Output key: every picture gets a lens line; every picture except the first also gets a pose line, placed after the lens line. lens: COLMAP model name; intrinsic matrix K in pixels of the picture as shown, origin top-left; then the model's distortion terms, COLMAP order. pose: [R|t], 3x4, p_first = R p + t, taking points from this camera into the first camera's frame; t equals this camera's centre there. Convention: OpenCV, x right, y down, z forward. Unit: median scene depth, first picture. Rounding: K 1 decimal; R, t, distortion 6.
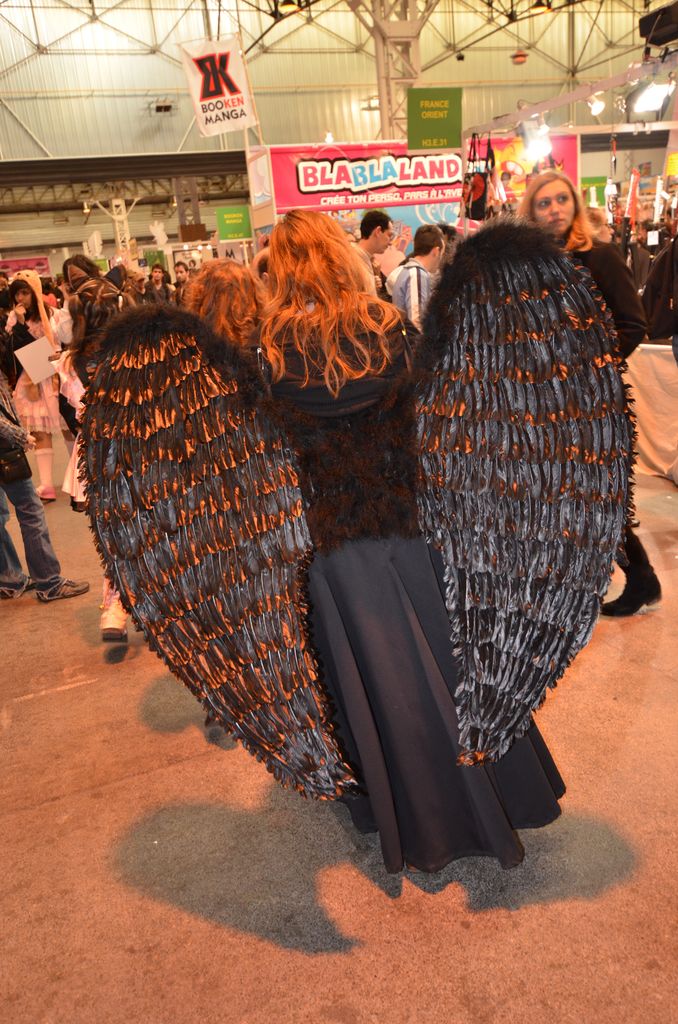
lens RADIAL K [[837.1, 0, 335.8], [0, 837.1, 508.0], [0, 0, 1]] dist [0.010644, 0.025369]
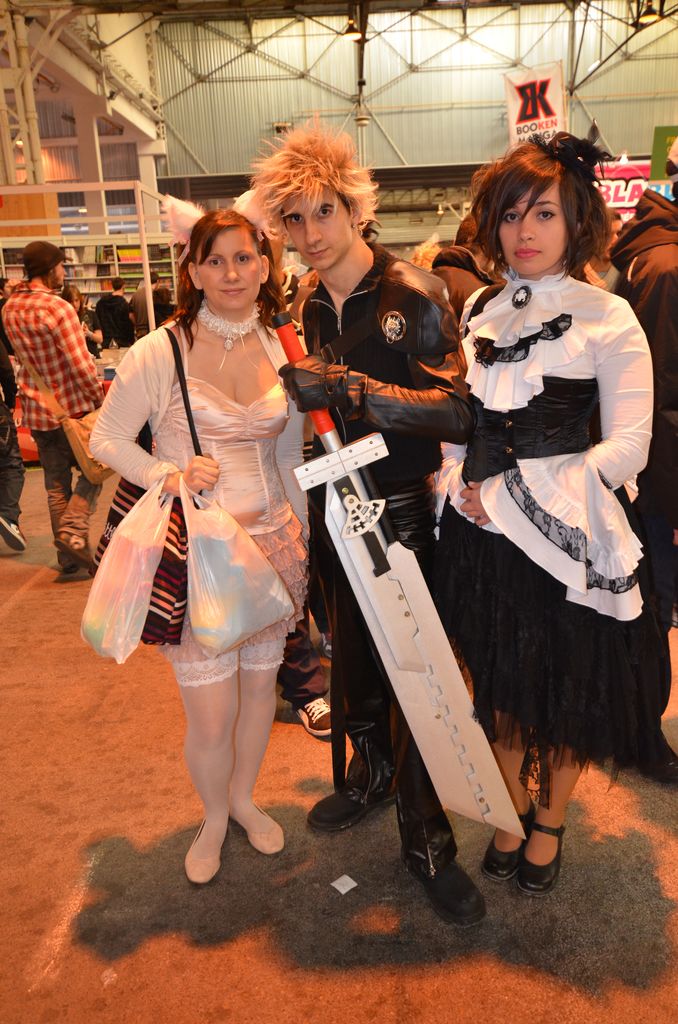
lens RADIAL K [[837.1, 0, 344.1], [0, 837.1, 511.9], [0, 0, 1]] dist [0.010644, 0.025369]
pose [[0.923436, 0.152473, -0.352161, 0.042062], [-0.151190, 0.988008, 0.031319, 0.008881], [0.352713, 0.024322, 0.935415, -0.044888]]
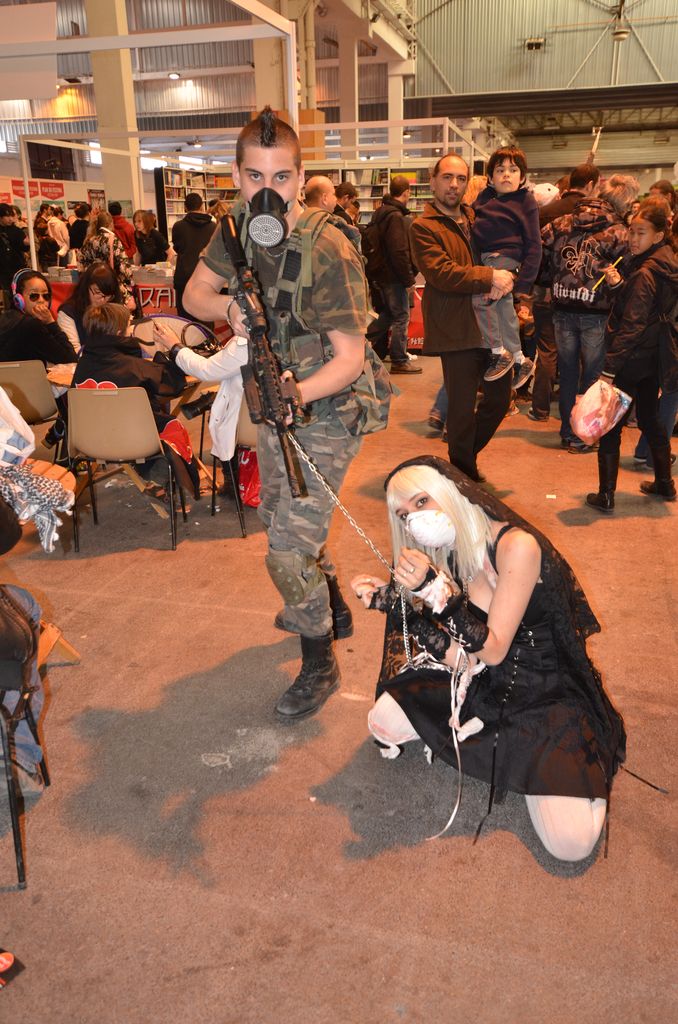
lens RADIAL K [[837.1, 0, 339.3], [0, 837.1, 508.6], [0, 0, 1]] dist [0.010644, 0.025369]
pose [[0.798767, 0.273440, -0.535911, 0.051280], [-0.225480, 0.961885, 0.154712, 0.025153], [0.557790, -0.002742, 0.829978, -0.104990]]
